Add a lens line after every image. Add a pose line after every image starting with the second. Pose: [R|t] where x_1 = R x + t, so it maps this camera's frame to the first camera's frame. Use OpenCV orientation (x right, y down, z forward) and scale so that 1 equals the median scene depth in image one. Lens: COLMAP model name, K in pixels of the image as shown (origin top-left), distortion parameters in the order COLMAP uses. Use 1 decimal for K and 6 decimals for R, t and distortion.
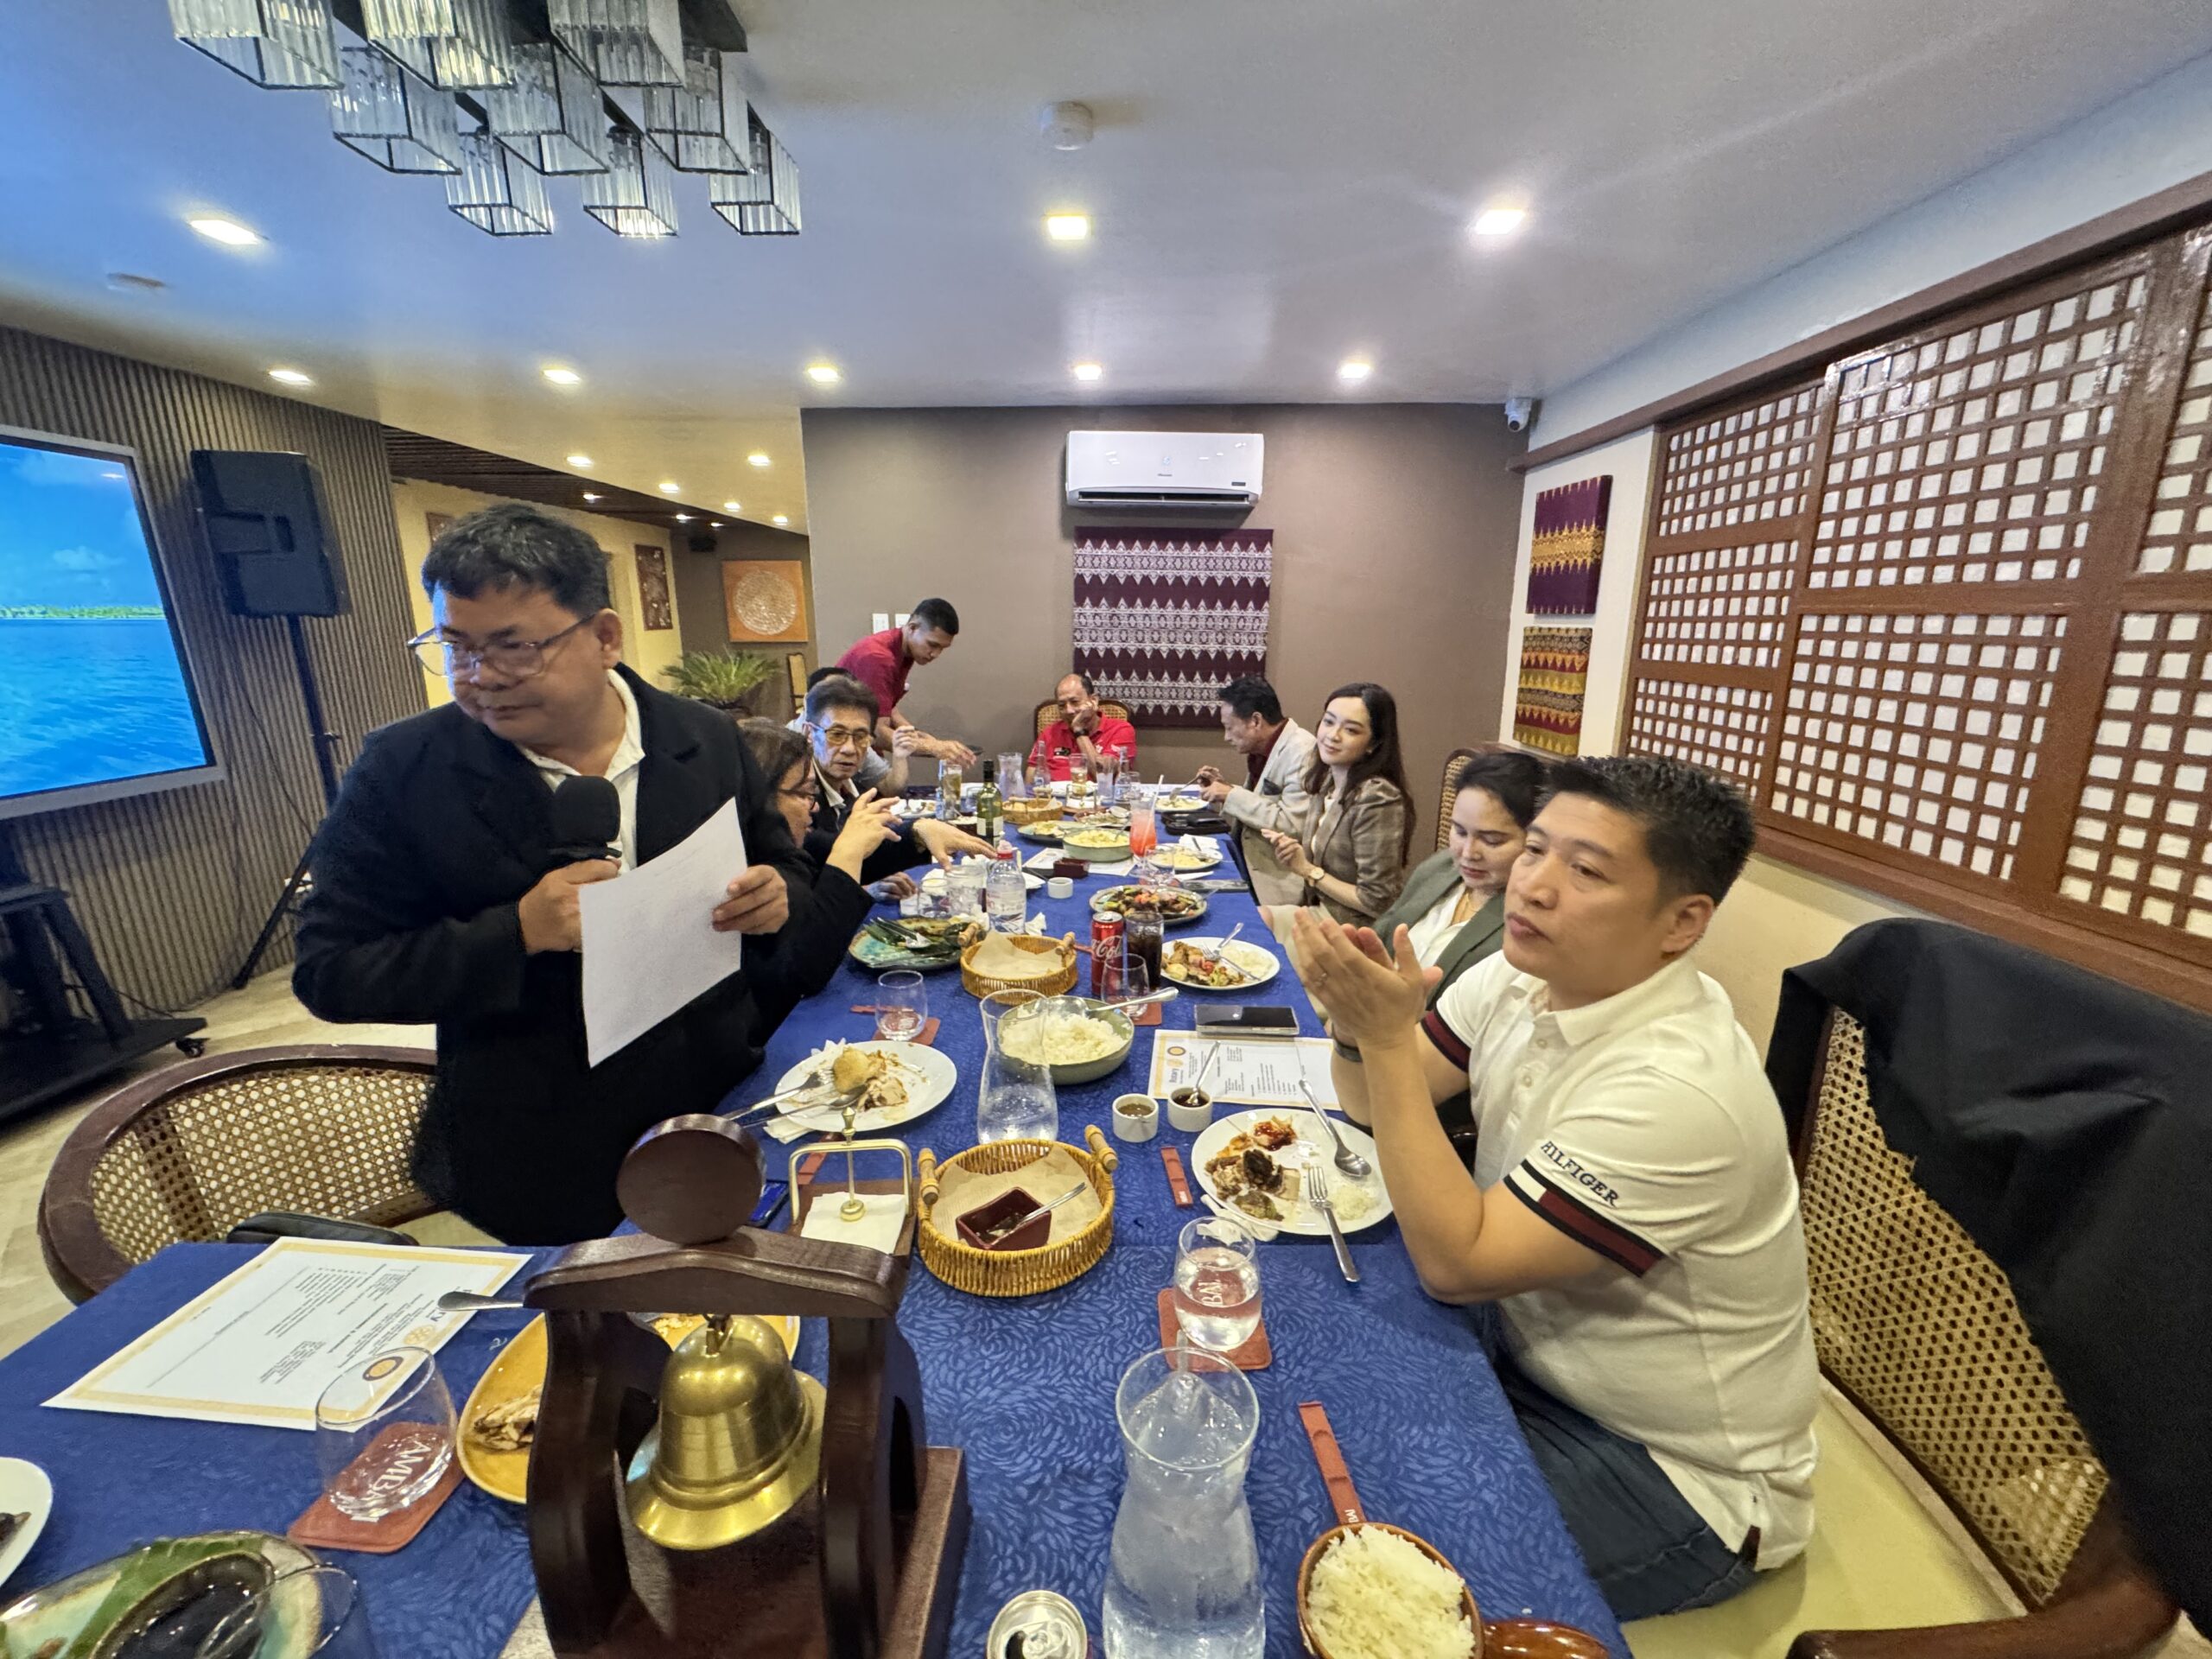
lens RADIAL K [[866.0, 0, 1109.5], [0, 866.0, 831.2], [0, 0, 1]] dist [-0.003934, 0.000493]
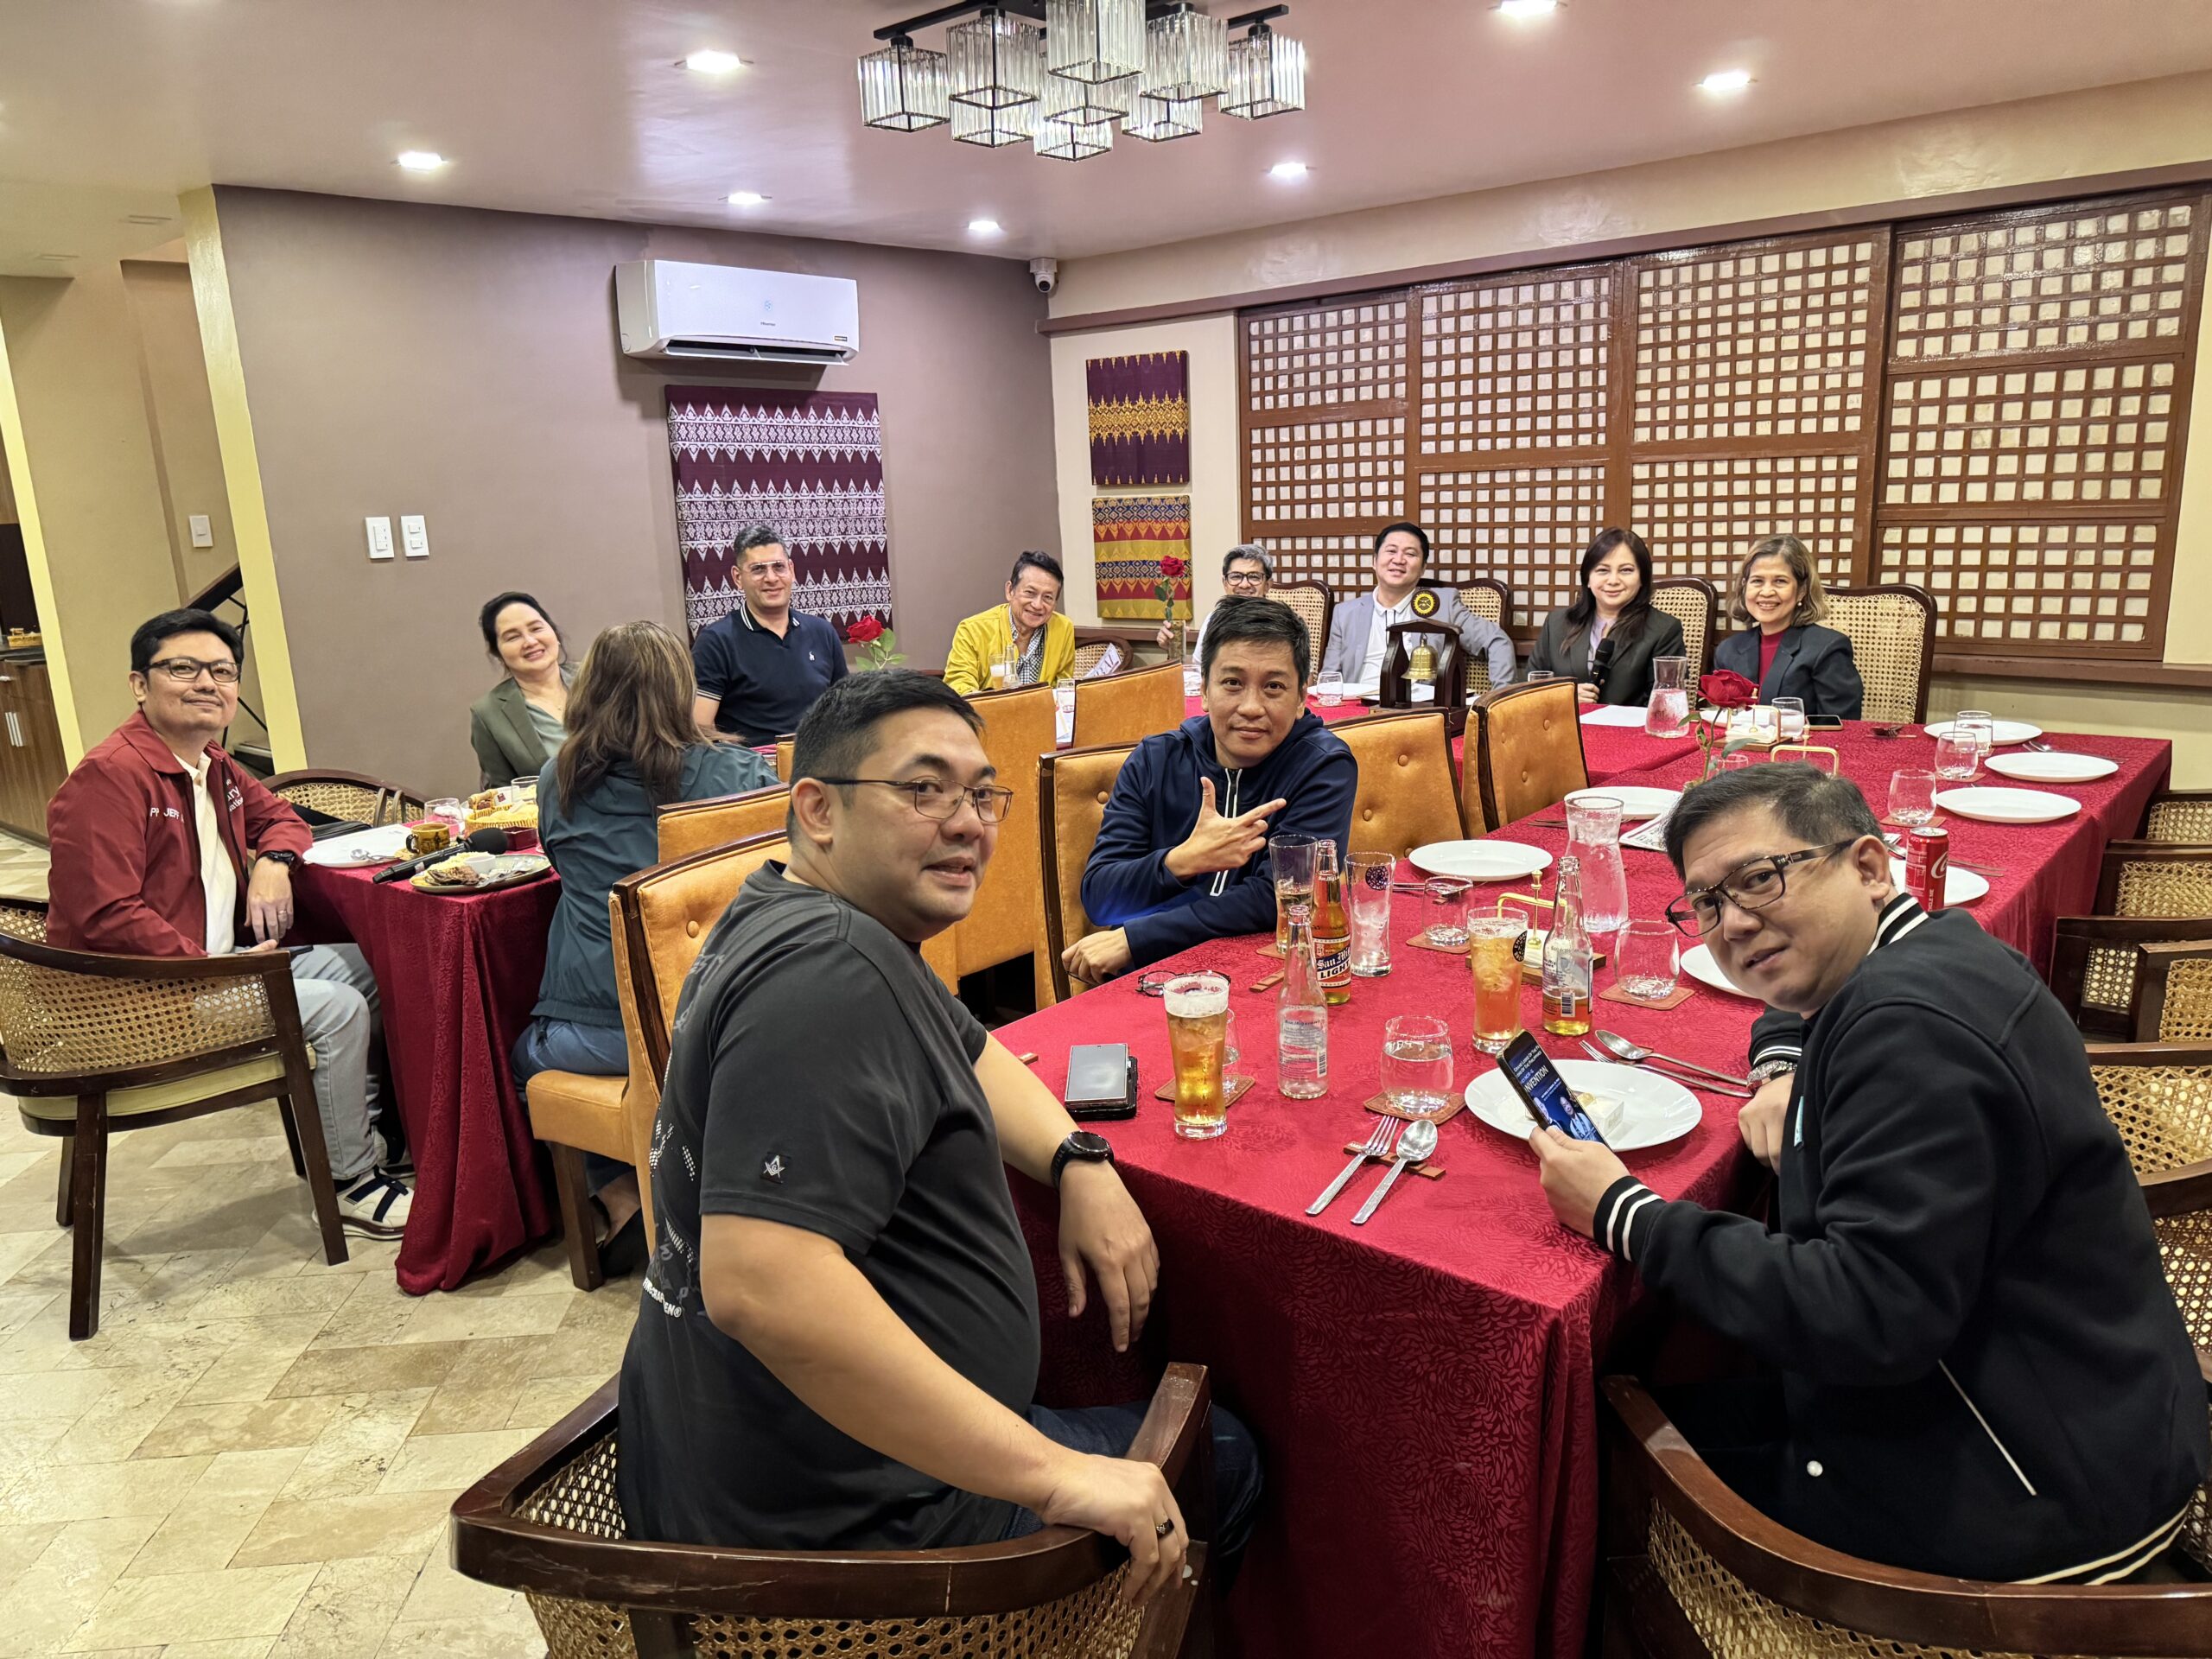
lens RADIAL K [[1544.1, 0, 1096.5], [0, 1544.1, 847.8], [0, 0, 1]] dist [0.056528, -0.091337]
pose [[0.657293, -0.201172, 0.726289, -1.055600], [0.221193, 0.972767, 0.069263, 0.026666], [-0.720444, 0.115124, 0.683891, -0.161906]]
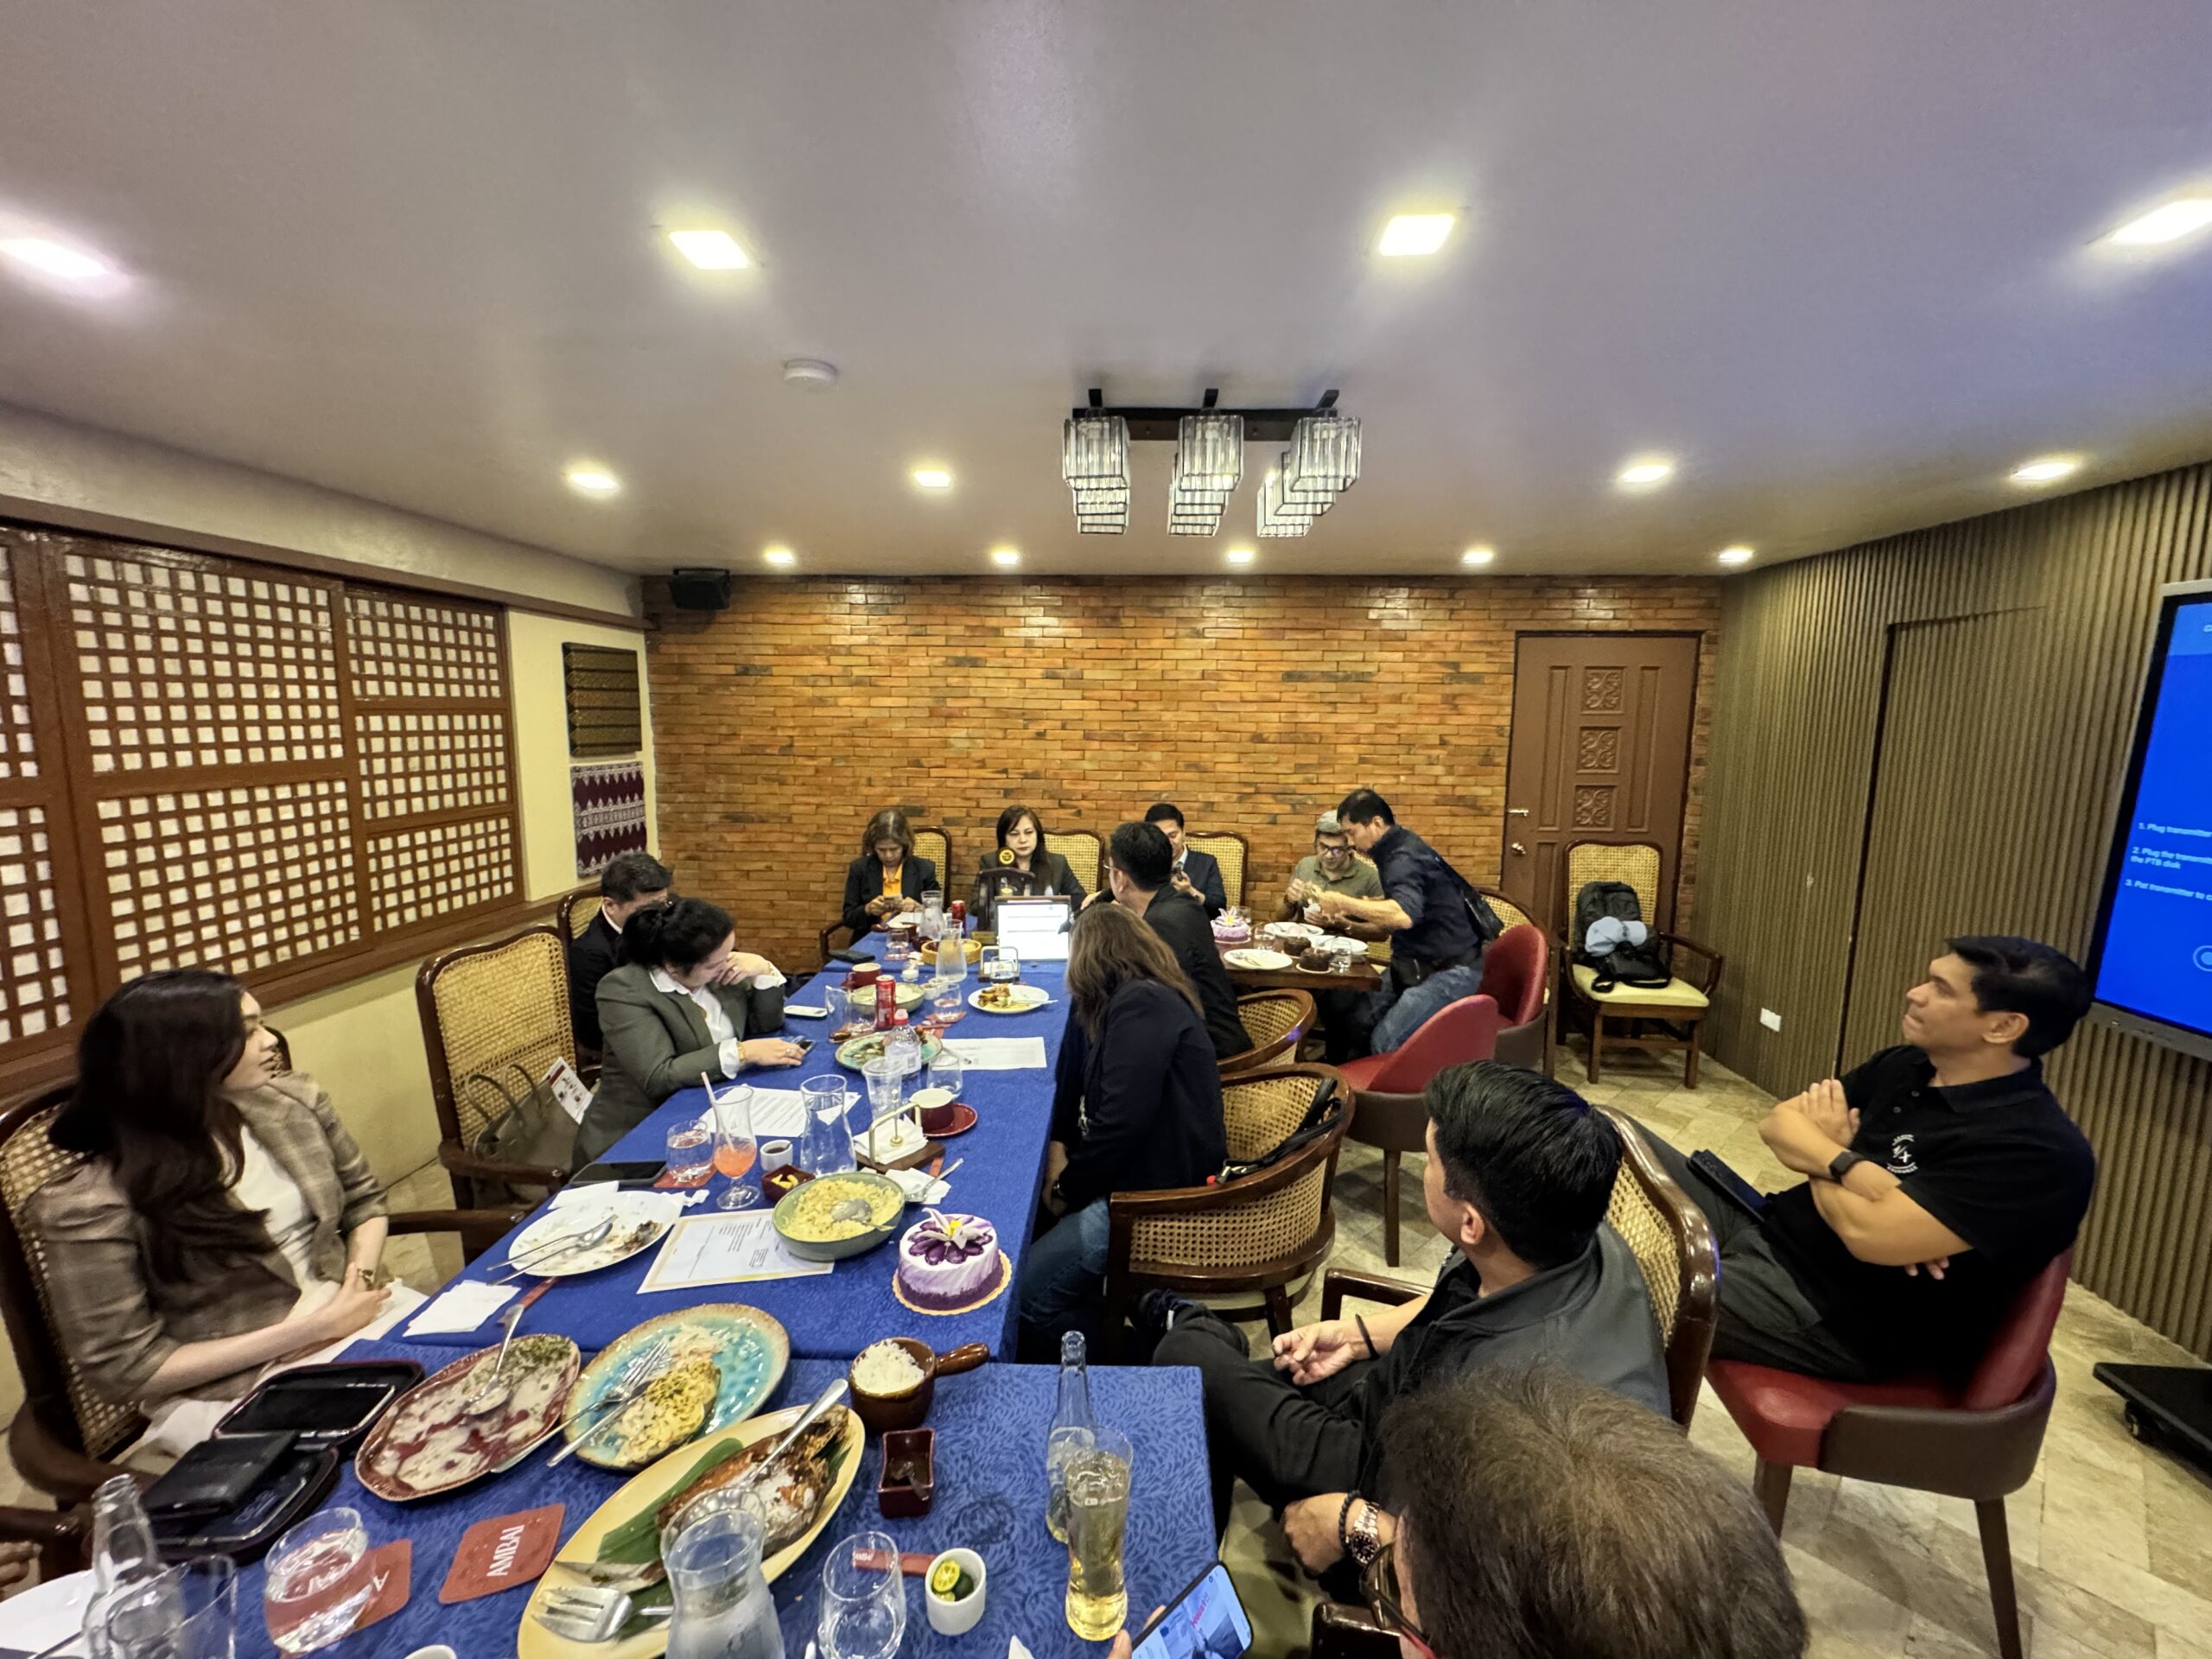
lens RADIAL K [[866.0, 0, 1093.5], [0, 866.0, 828.9], [0, 0, 1]] dist [-0.003934, 0.000493]
pose [[-0.999338, -0.011239, 0.034588, -0.224891], [0.002103, 0.931598, 0.363484, -0.357992], [-0.036308, 0.363317, -0.930958, 1.136062]]
